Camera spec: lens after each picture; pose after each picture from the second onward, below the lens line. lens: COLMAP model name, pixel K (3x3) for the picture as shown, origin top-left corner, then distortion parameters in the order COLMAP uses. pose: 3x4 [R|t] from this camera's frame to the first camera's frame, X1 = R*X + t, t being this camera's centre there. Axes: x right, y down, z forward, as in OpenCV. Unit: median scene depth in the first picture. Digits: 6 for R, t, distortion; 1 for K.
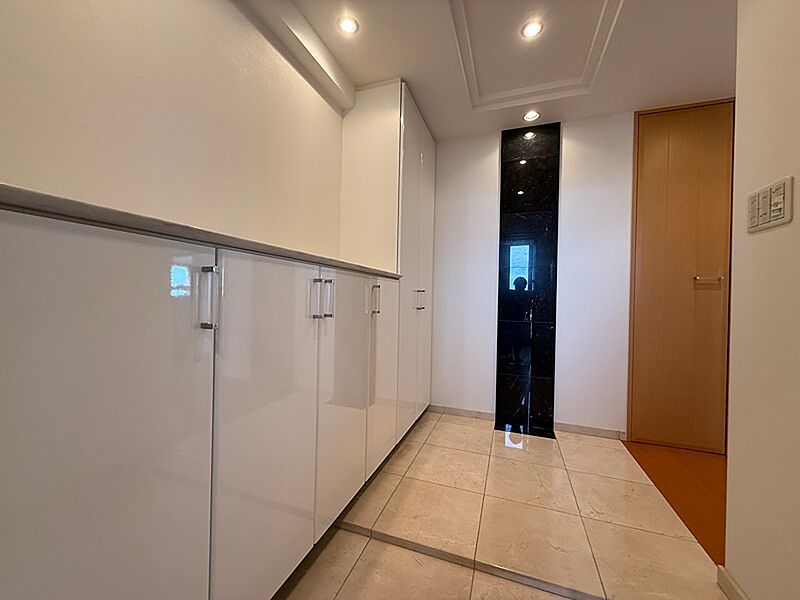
lens RADIAL K [[319.6, 0, 400.0], [0, 319.6, 297.7], [0, 0, 1]] dist [0.001686, -0.000629]
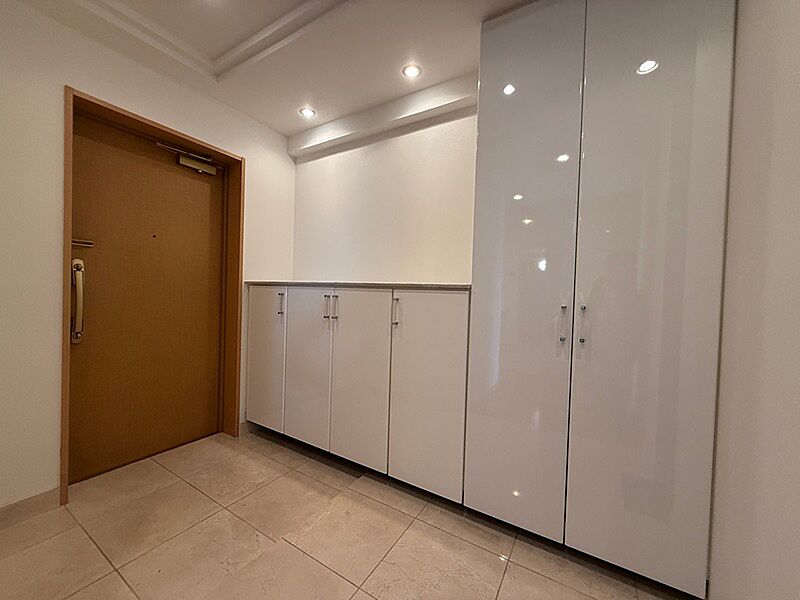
lens RADIAL K [[319.6, 0, 400.2], [0, 319.6, 299.5], [0, 0, 1]] dist [0.001686, -0.000629]
pose [[-0.201035, -0.012178, -0.979508, 0.974979], [-0.043597, 0.999043, -0.003473, -0.032816], [0.978613, 0.042006, -0.201374, 1.233295]]
